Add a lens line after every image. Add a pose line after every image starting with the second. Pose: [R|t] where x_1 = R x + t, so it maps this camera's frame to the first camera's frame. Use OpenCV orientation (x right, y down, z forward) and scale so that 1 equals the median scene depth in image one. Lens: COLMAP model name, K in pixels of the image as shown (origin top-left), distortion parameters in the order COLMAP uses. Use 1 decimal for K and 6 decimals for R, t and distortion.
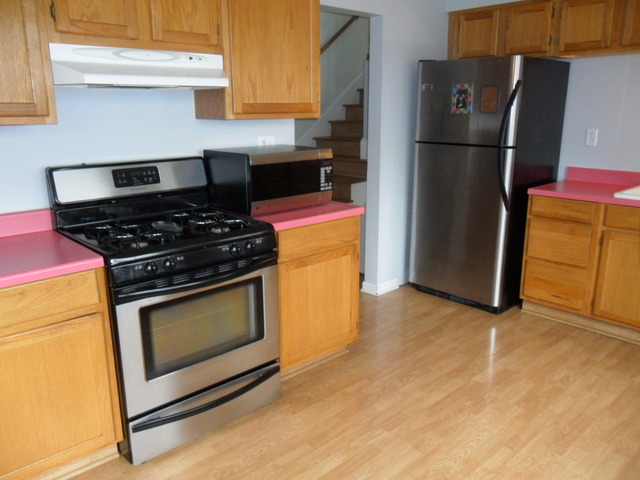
lens RADIAL K [[517.1, 0, 320.3], [0, 517.1, 242.4], [0, 0, 1]] dist [-0.041357, 0.029881]
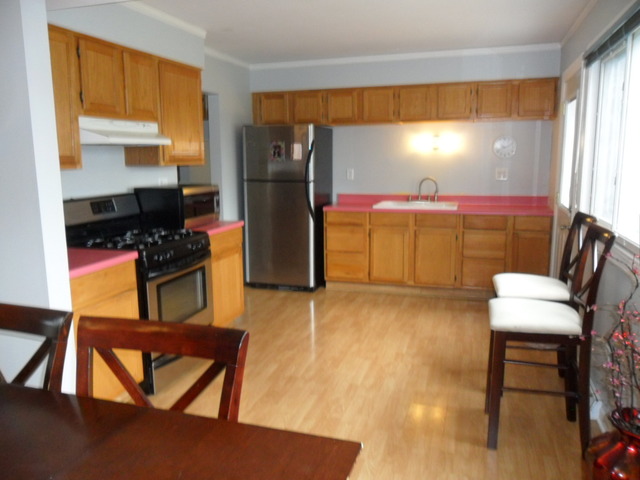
lens RADIAL K [[517.1, 0, 319.1], [0, 517.1, 239.7], [0, 0, 1]] dist [-0.041357, 0.029881]
pose [[0.864534, -0.083433, 0.495601, -0.429457], [0.131362, 0.989356, -0.062595, 0.097953], [-0.485104, 0.119219, 0.866292, -0.378828]]
